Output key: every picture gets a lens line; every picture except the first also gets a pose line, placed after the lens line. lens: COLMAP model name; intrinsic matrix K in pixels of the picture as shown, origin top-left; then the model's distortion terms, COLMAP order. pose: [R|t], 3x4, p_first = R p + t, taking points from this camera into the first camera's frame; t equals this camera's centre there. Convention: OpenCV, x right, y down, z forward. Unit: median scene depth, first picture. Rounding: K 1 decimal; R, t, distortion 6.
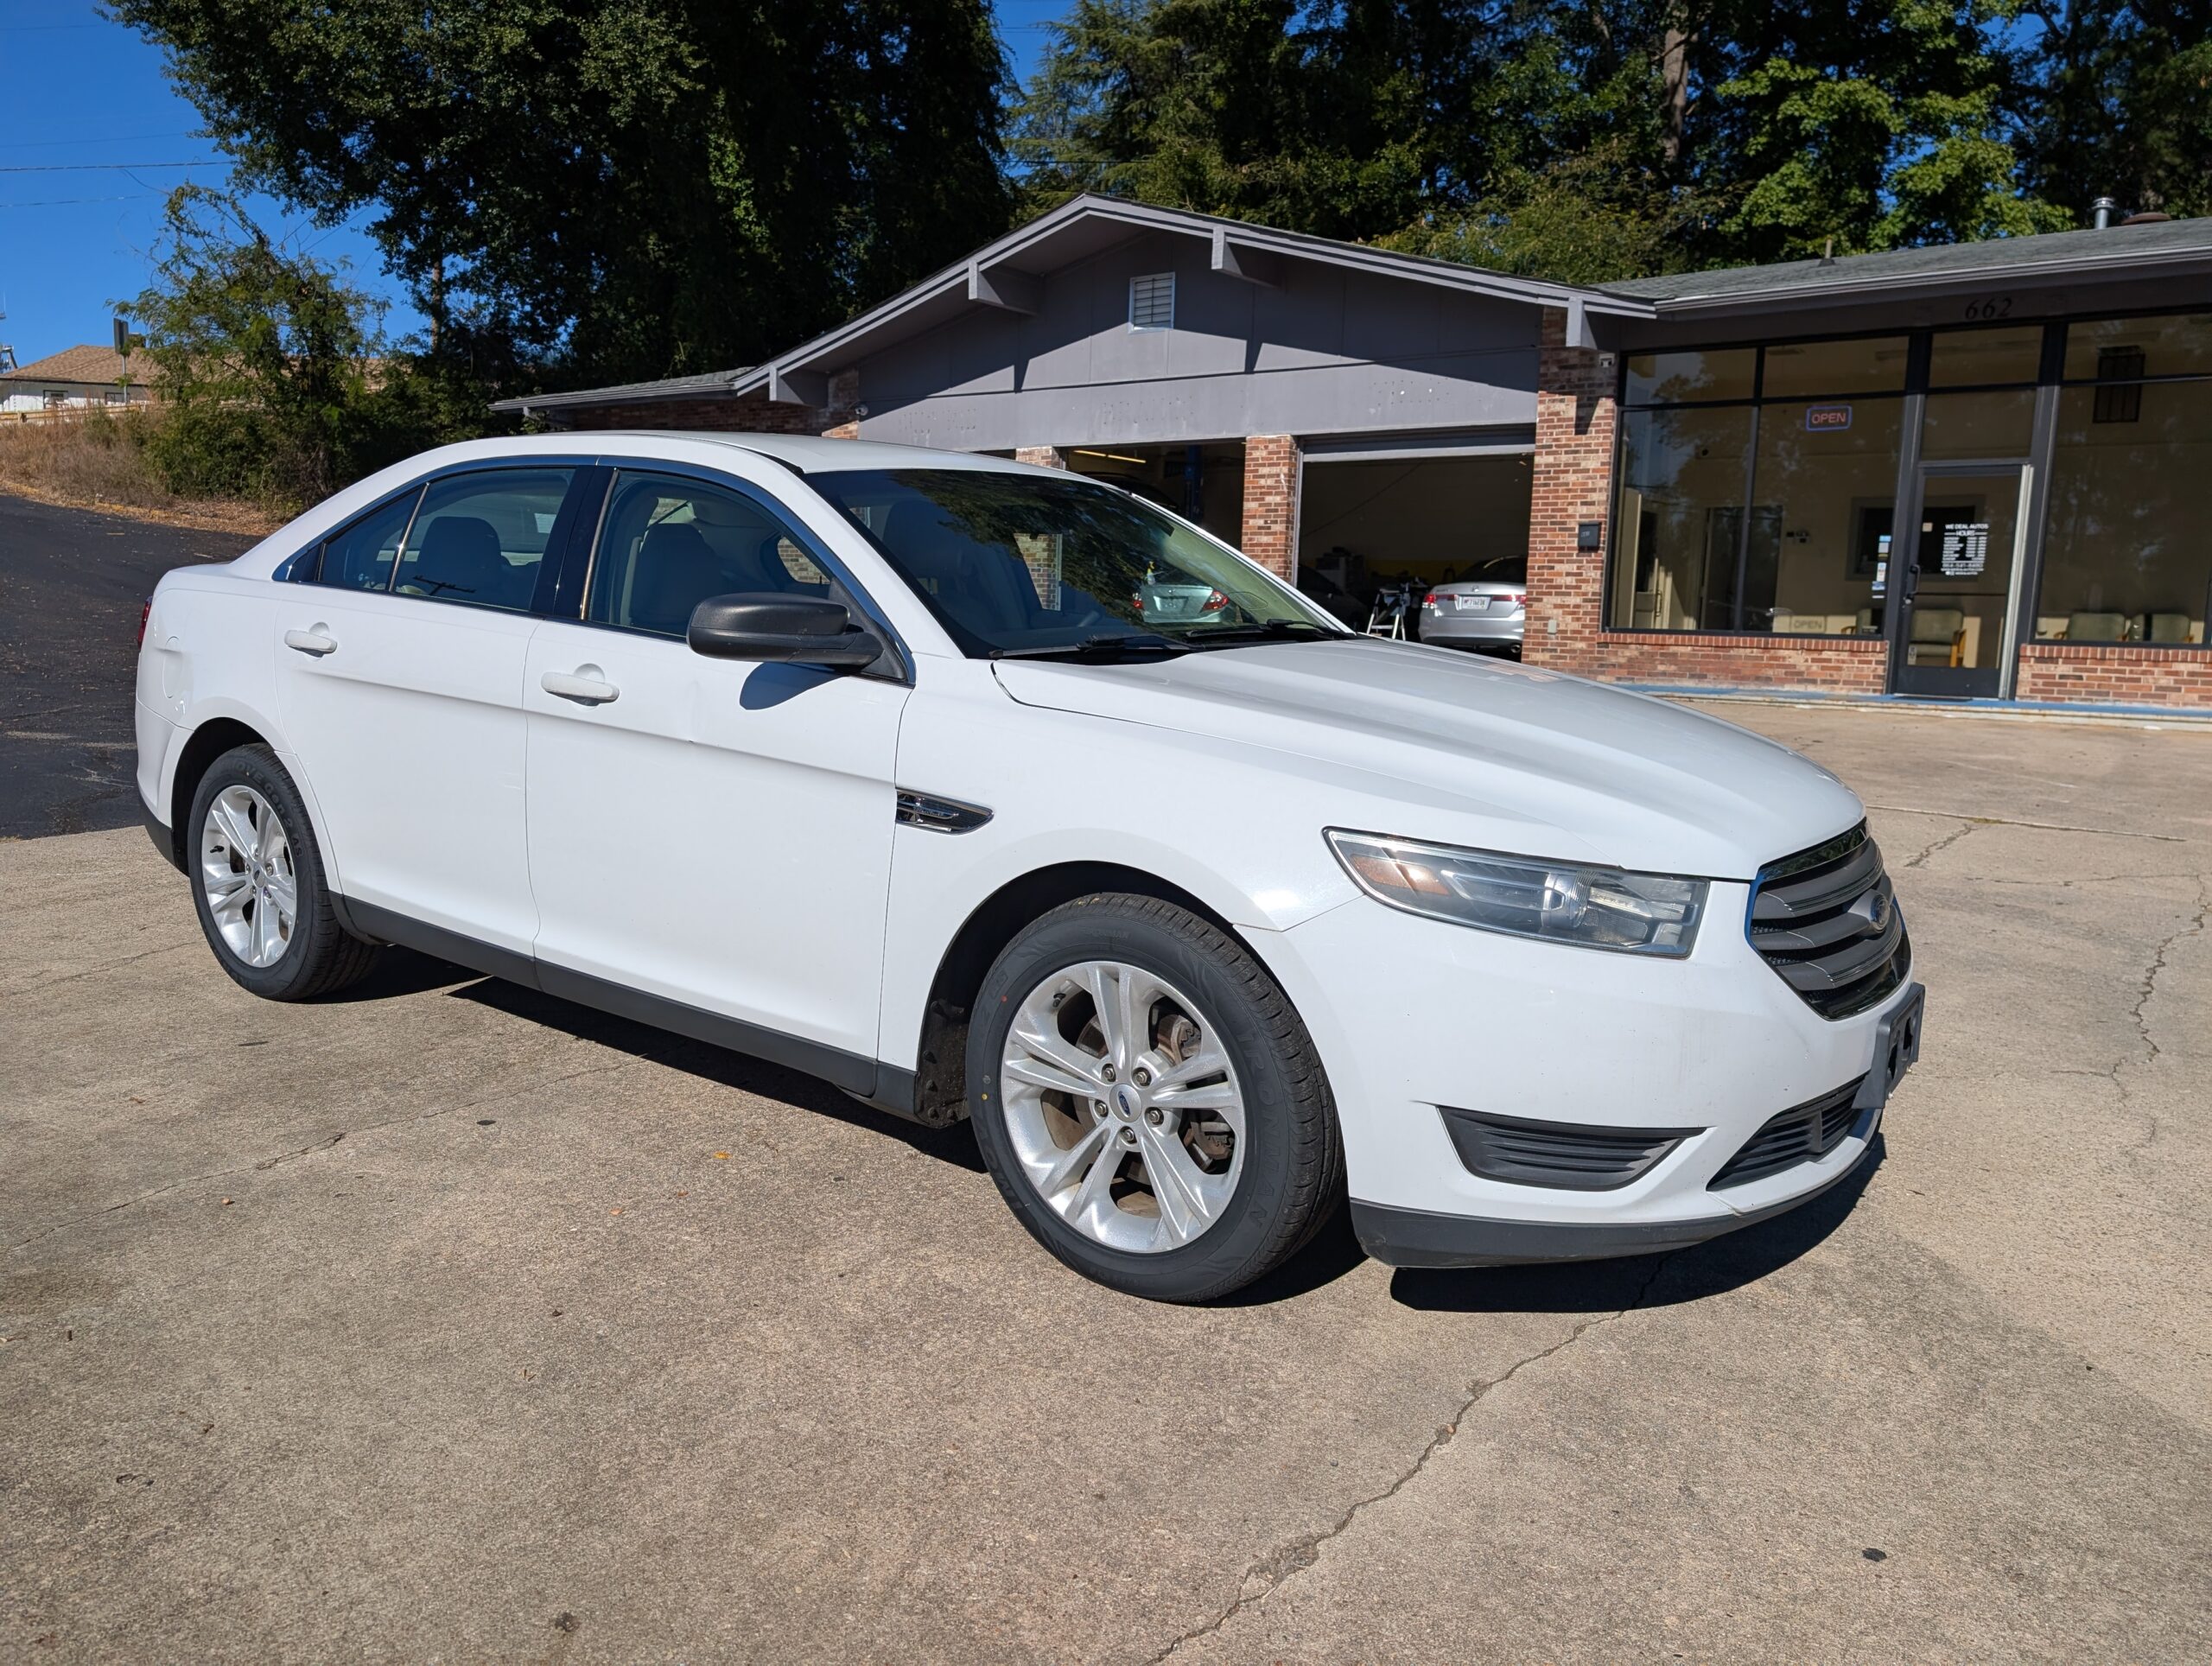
lens RADIAL K [[1586.7, 0, 1107.3], [0, 1586.7, 838.3], [0, 0, 1]] dist [0.032178, -0.041394]
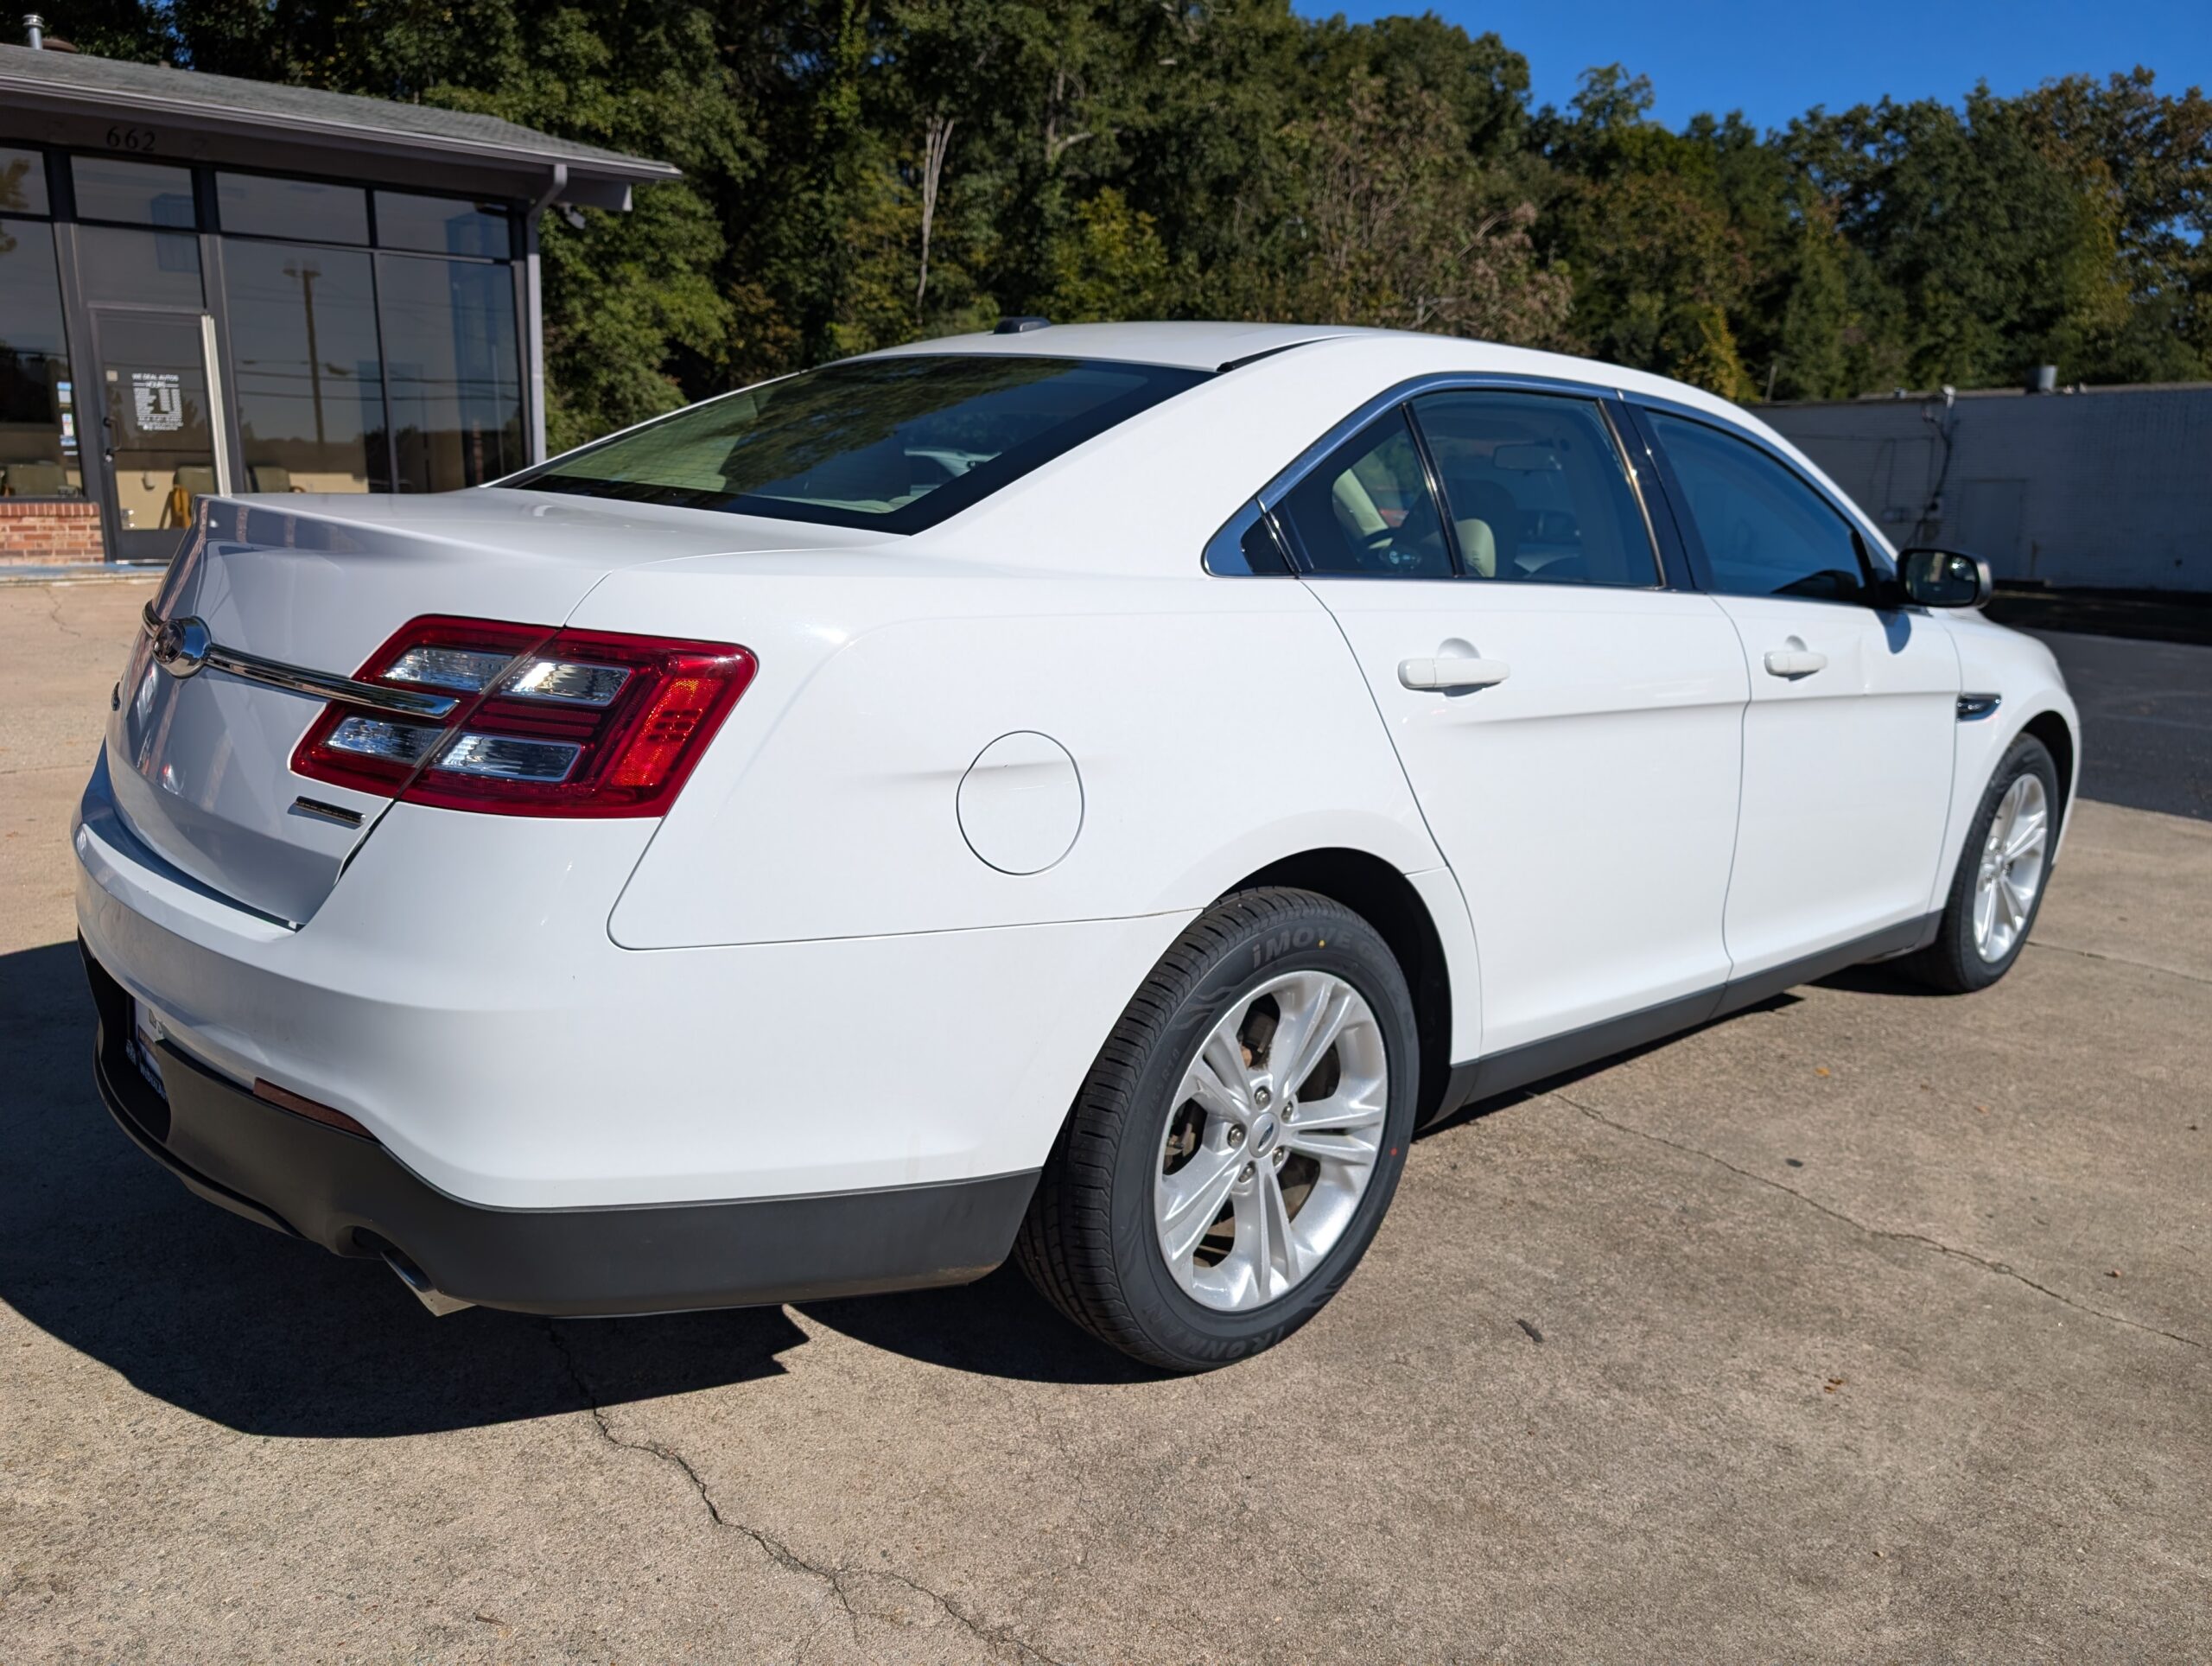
lens RADIAL K [[1597.7, 0, 1085.6], [0, 1597.7, 813.2], [0, 0, 1]] dist [0.017203, -0.017335]
pose [[0.216988, -0.221416, 0.950732, -0.294148], [0.136752, 0.971227, 0.194978, -0.055002], [-0.966548, 0.087707, 0.241024, 0.263691]]
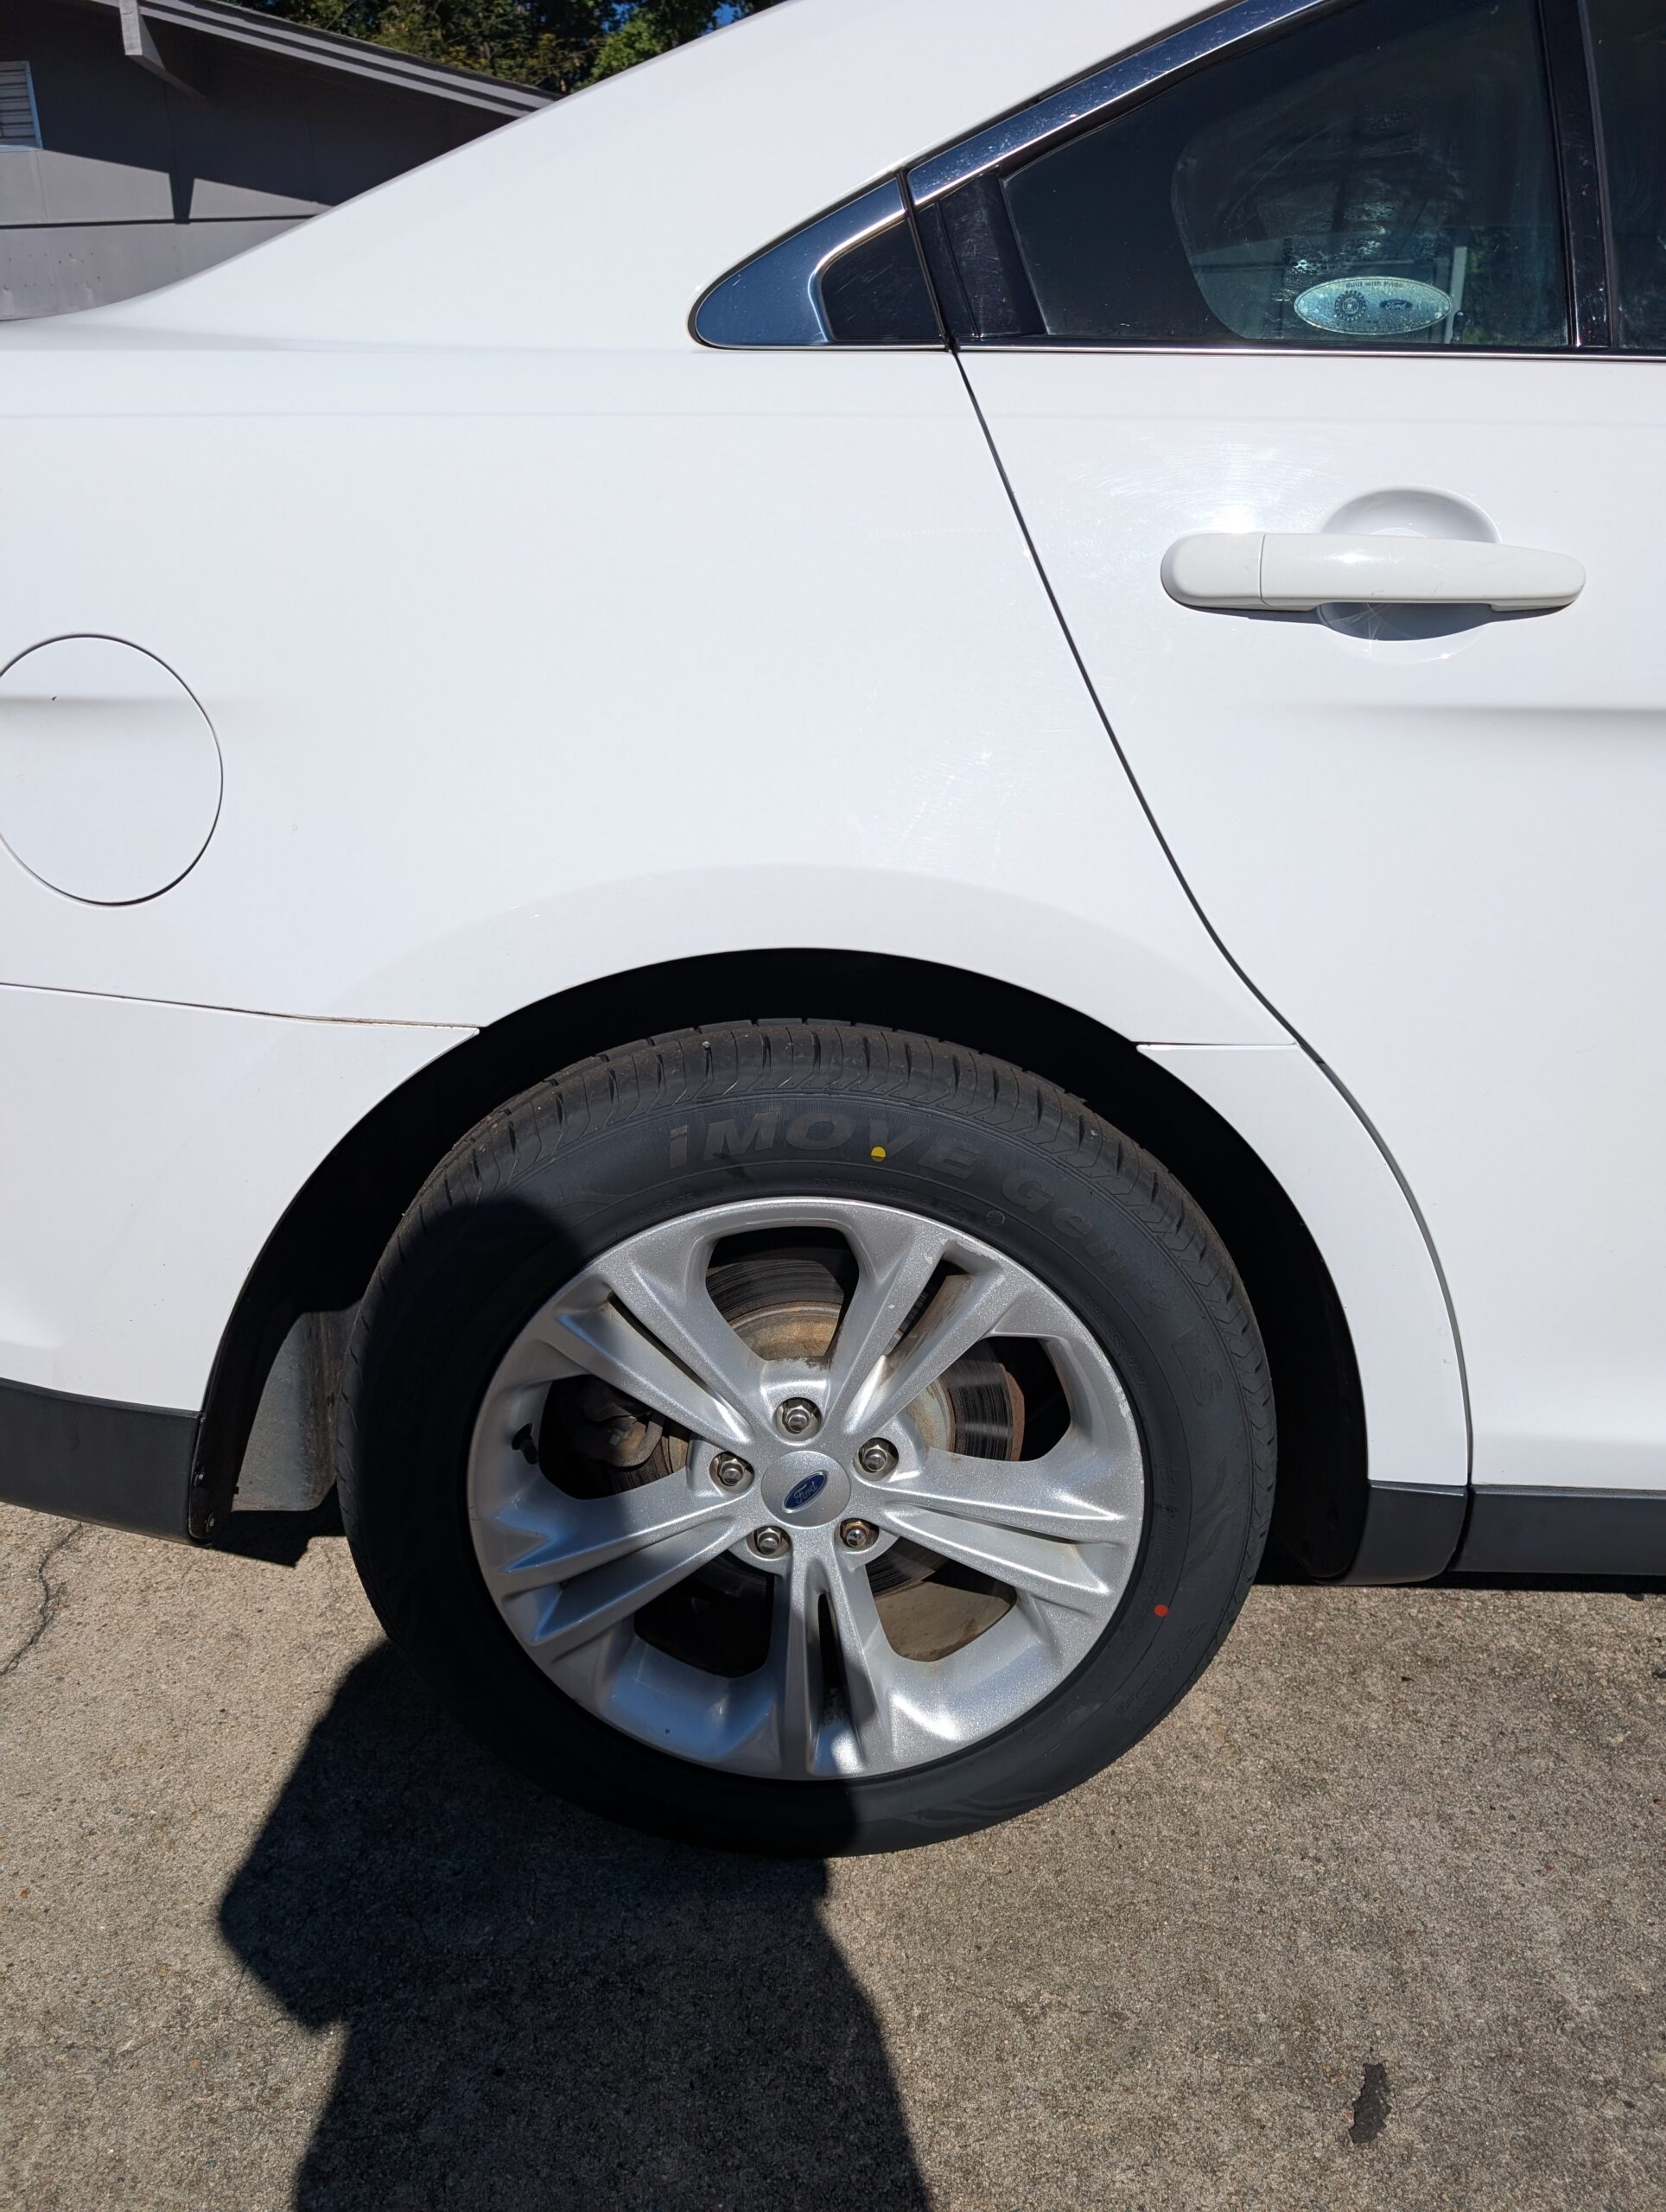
lens RADIAL K [[1579.1, 0, 842.3], [0, 1579.1, 1099.7], [0, 0, 1]] dist [0.015222, -0.018525]
pose [[0.813840, -0.229488, 0.533854, -0.188621], [0.125800, 0.966507, 0.223695, -0.029274], [-0.567308, -0.114893, 0.815451, 0.223873]]
